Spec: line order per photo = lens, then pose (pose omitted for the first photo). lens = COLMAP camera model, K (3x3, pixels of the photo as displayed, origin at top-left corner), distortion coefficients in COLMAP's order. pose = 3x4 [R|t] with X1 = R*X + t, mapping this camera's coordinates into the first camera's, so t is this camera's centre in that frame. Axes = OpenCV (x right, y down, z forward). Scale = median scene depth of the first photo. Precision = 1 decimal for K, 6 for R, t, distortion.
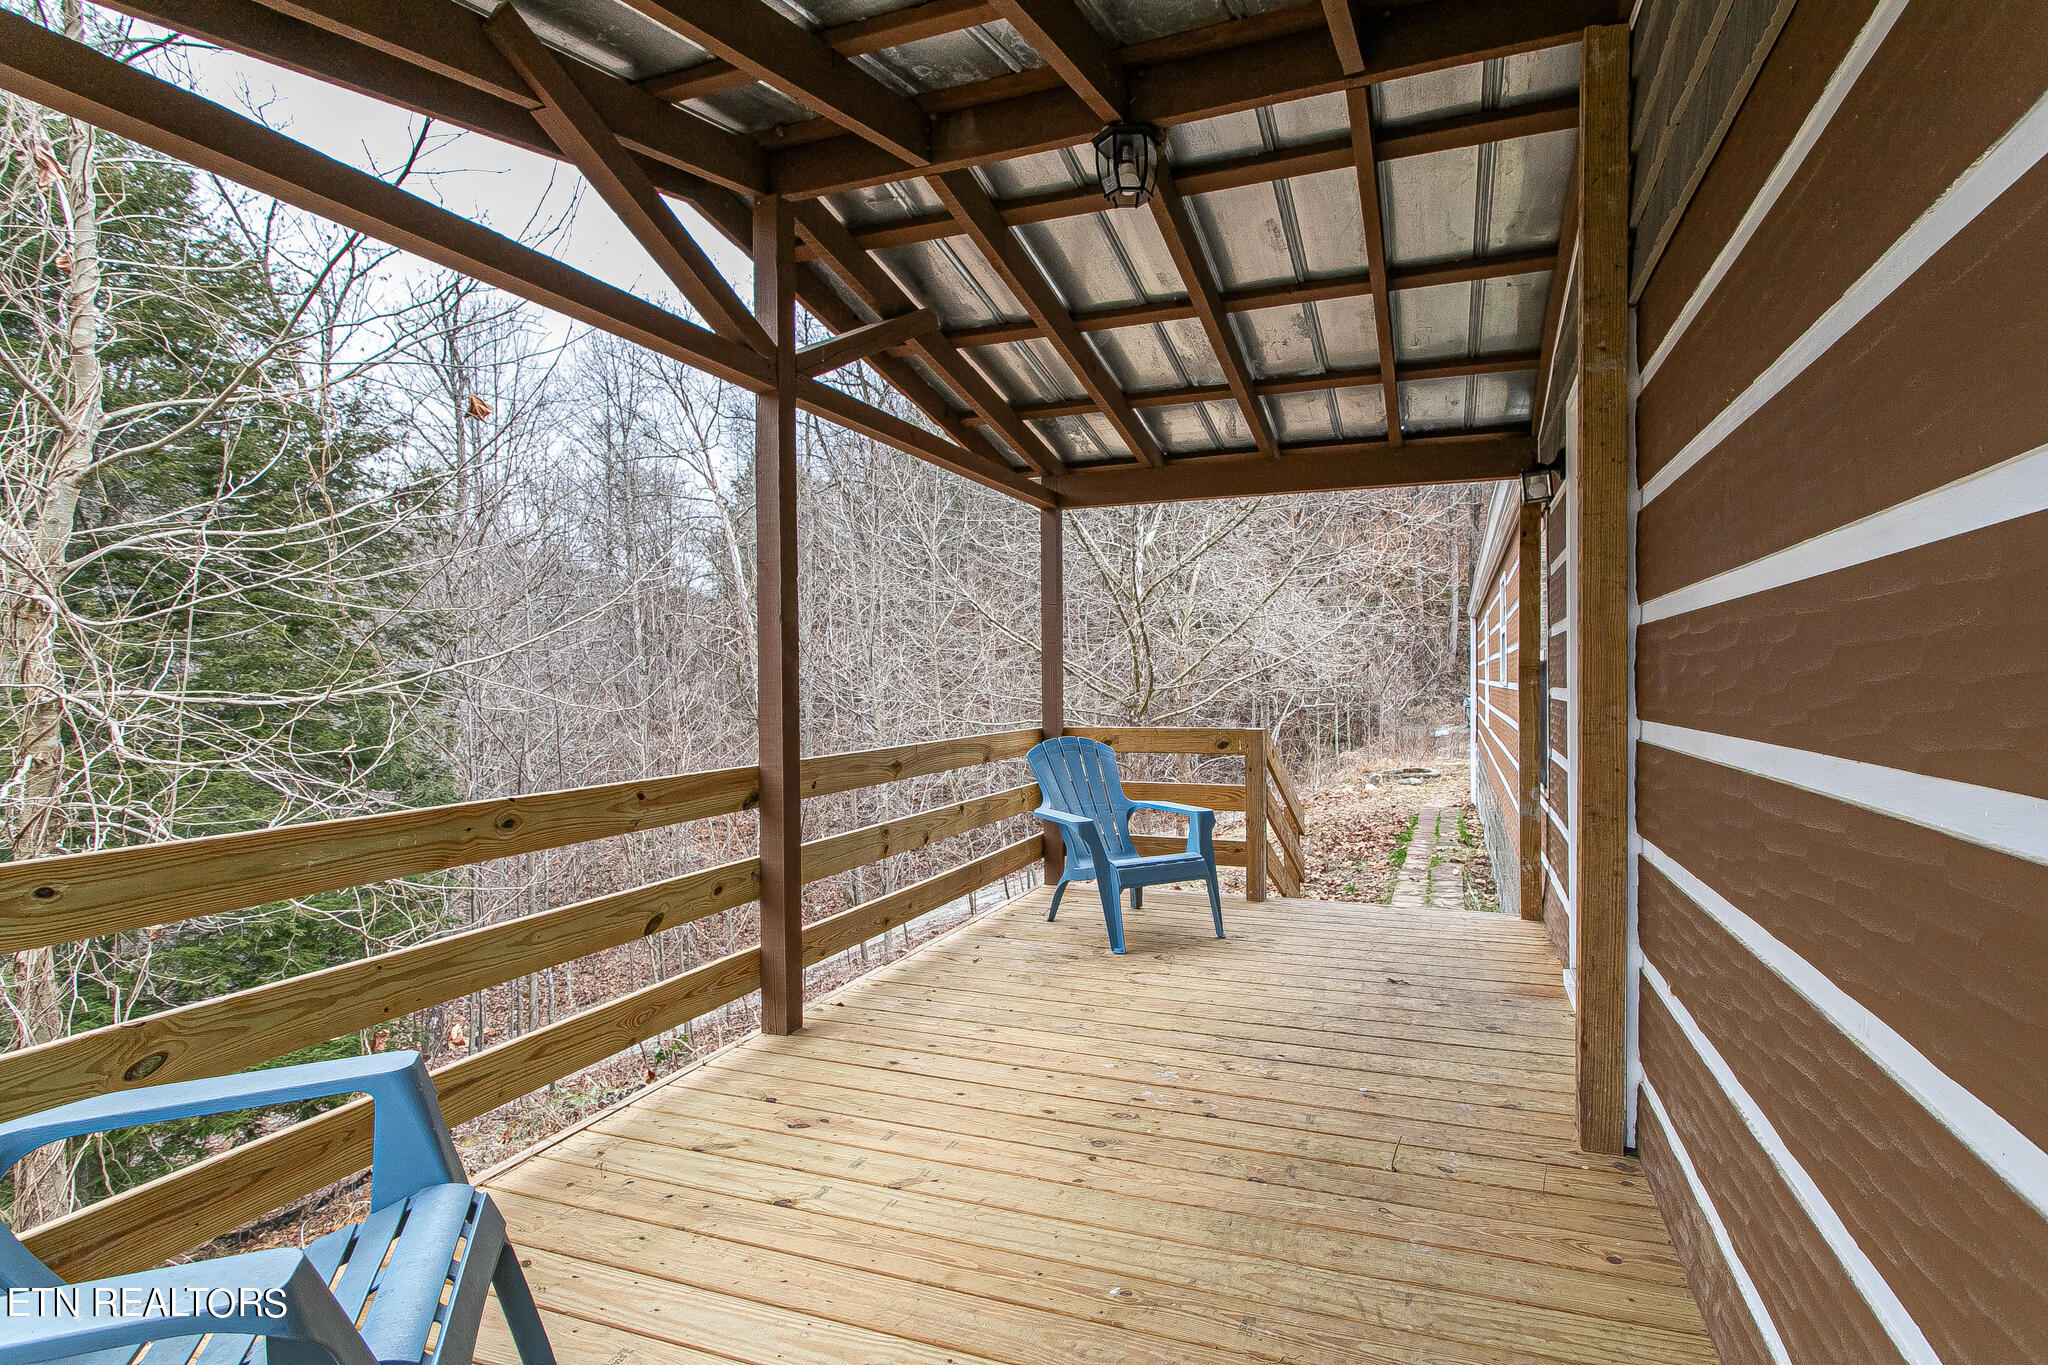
lens RADIAL K [[1057.1, 0, 1033.8], [0, 1057.1, 685.6], [0, 0, 1]] dist [0.002922, 0.000143]
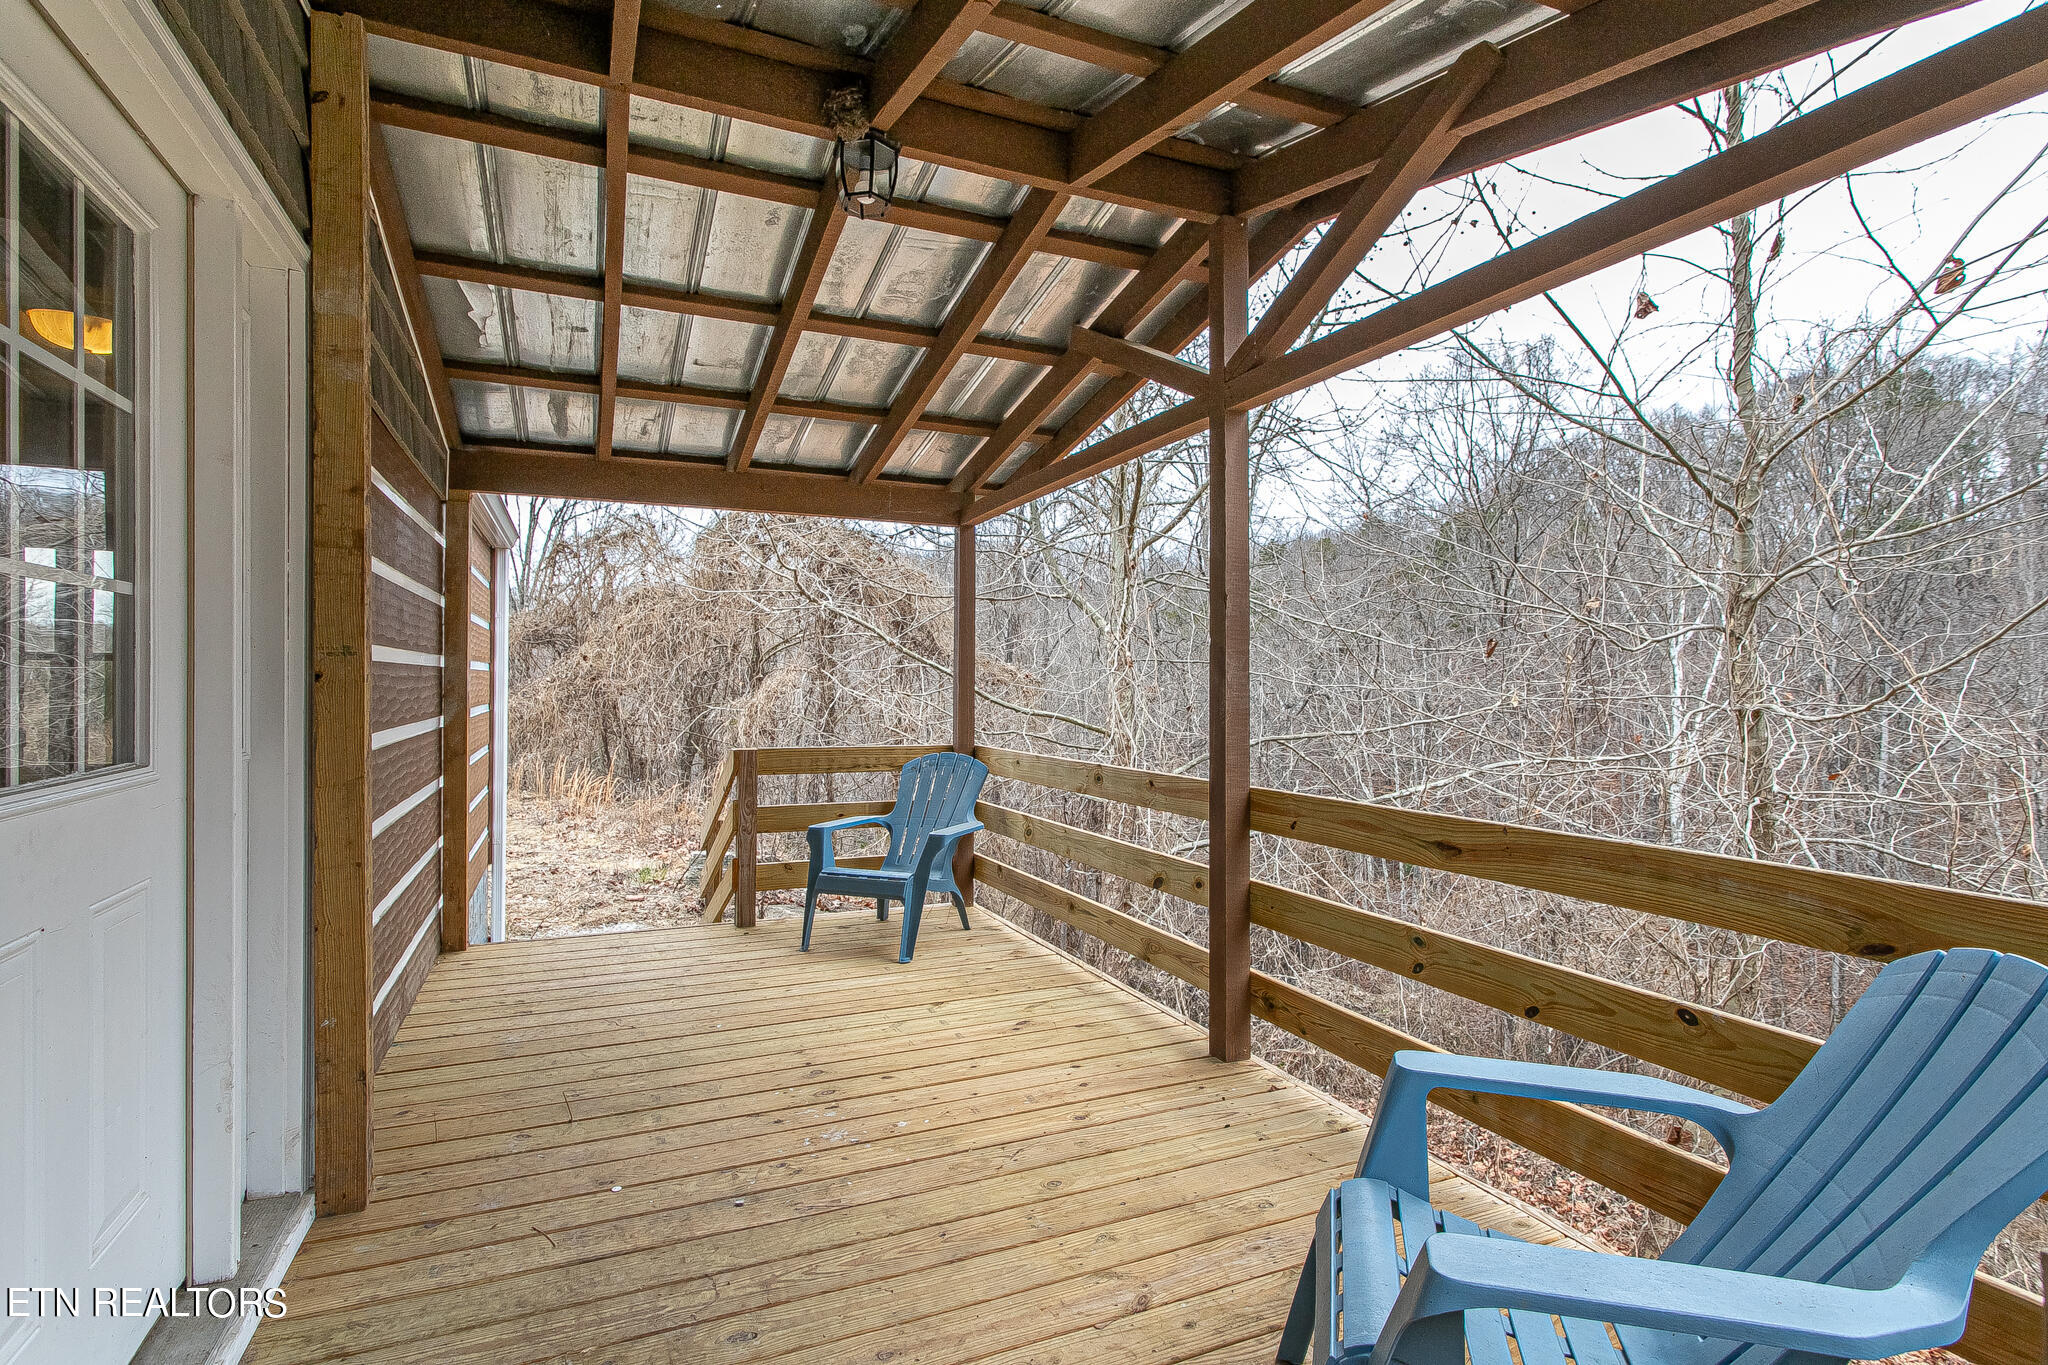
lens RADIAL K [[982.0, 0, 1032.3], [0, 982.0, 679.7], [0, 0, 1]] dist [-0.001029, 0.000053]
pose [[-0.688235, 0.002010, -0.725485, 0.616365], [-0.001465, 0.999990, 0.004161, -0.028094], [0.725487, 0.003927, -0.688225, 1.684737]]
